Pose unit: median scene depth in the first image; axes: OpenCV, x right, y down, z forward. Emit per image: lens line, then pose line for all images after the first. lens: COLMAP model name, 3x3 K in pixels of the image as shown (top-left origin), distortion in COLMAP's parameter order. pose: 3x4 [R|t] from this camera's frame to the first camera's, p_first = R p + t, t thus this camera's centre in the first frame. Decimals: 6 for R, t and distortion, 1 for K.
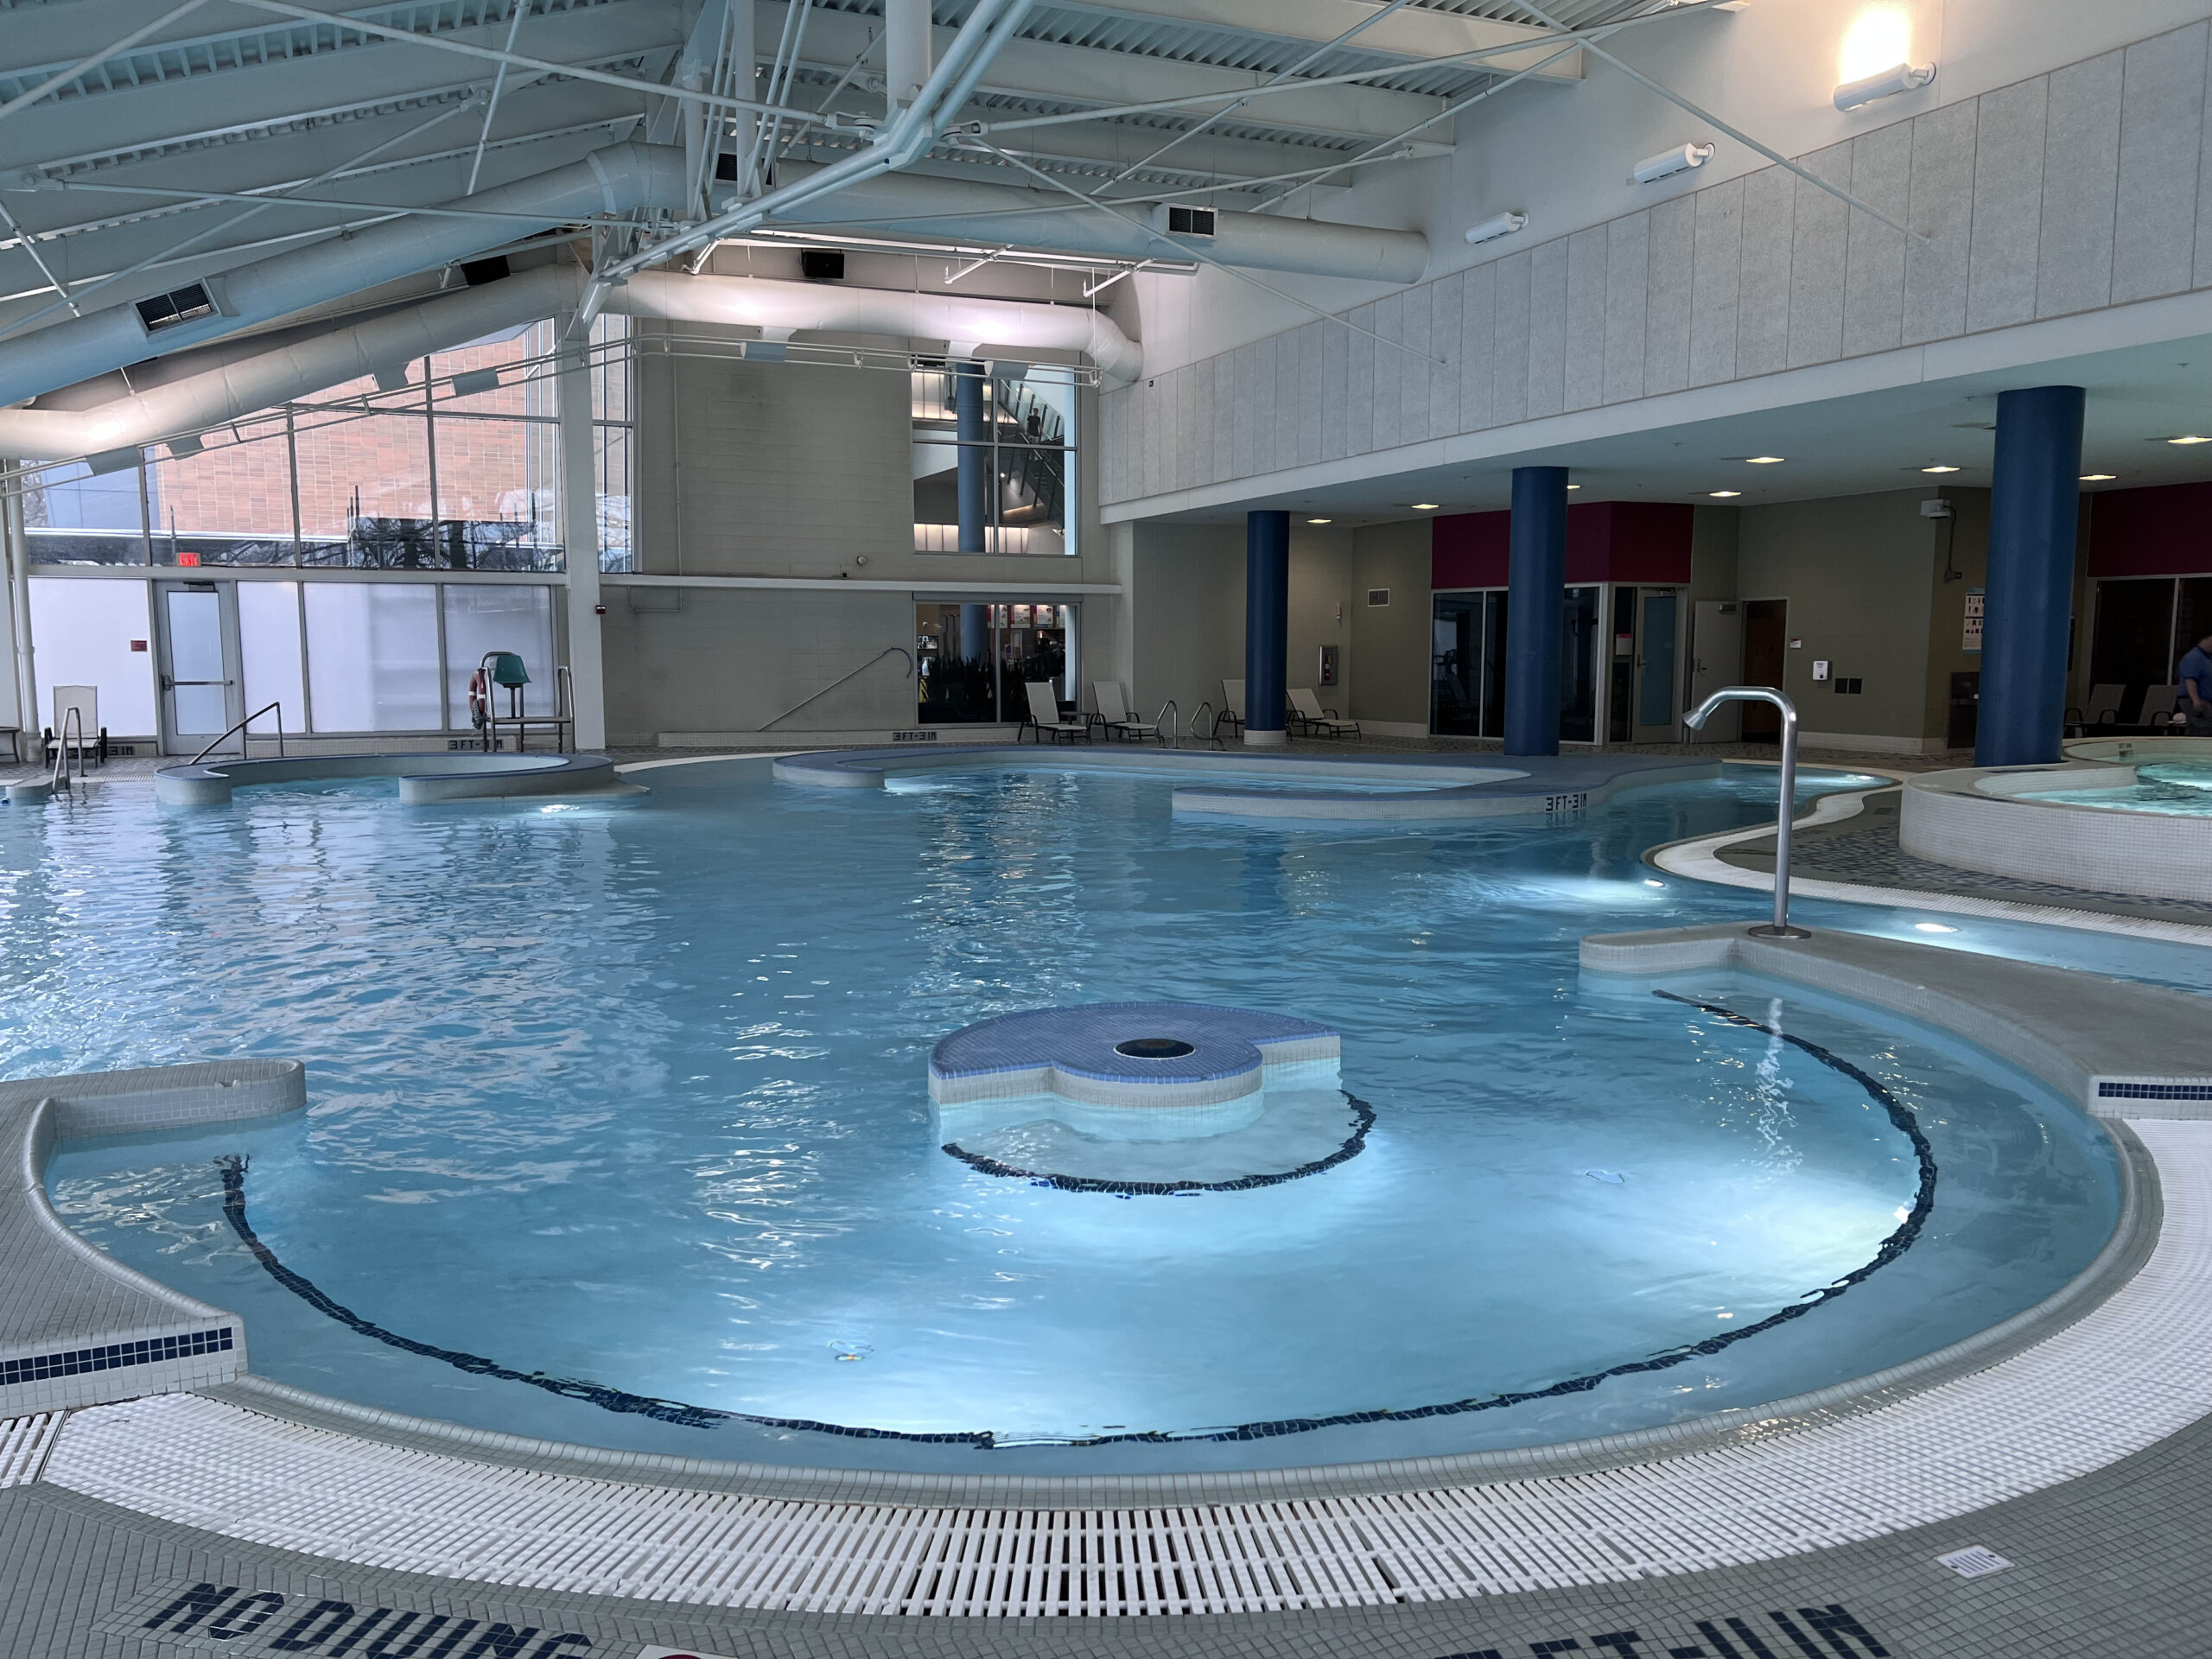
lens RADIAL K [[1710.5, 0, 1107.2], [0, 1710.5, 842.8], [0, 0, 1]] dist [0.078821, -0.097988]
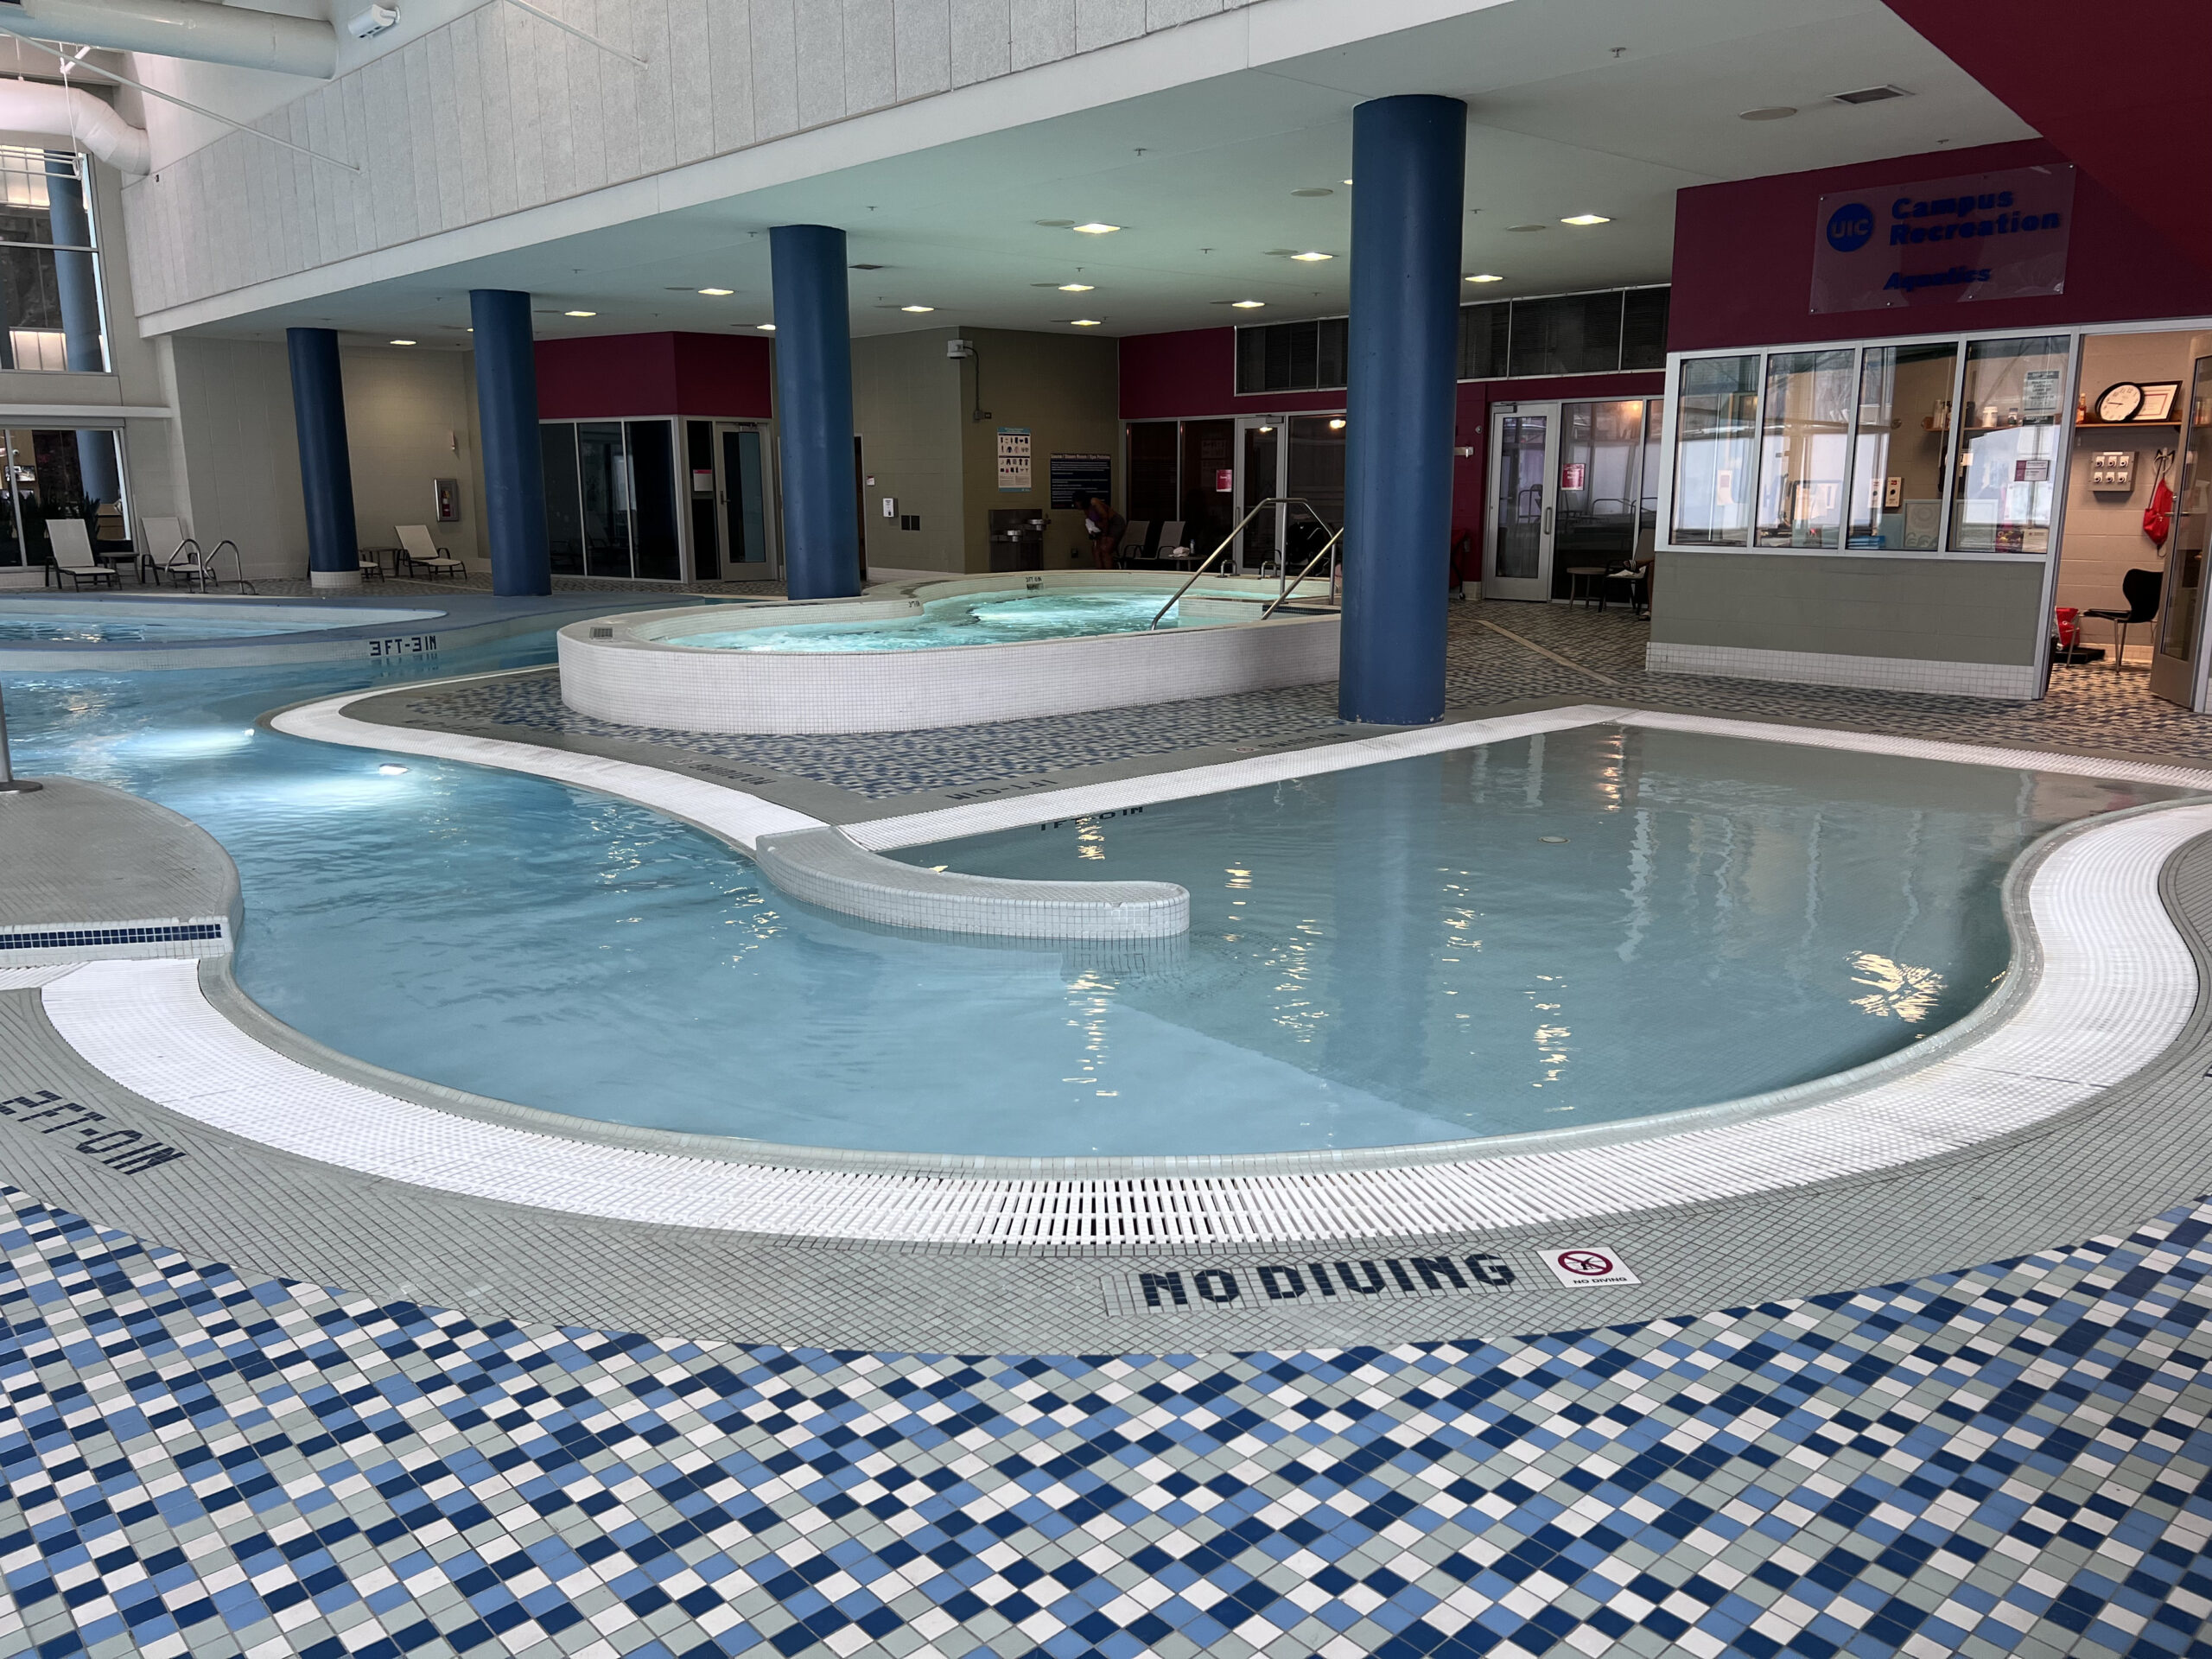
lens RADIAL K [[1710.5, 0, 1107.2], [0, 1710.5, 842.8], [0, 0, 1]] dist [0.078821, -0.097988]
pose [[0.949494, -0.065462, 0.306881, 0.210216], [0.036284, 0.994342, 0.099842, 0.001606], [-0.311681, -0.083664, 0.946496, -0.026986]]
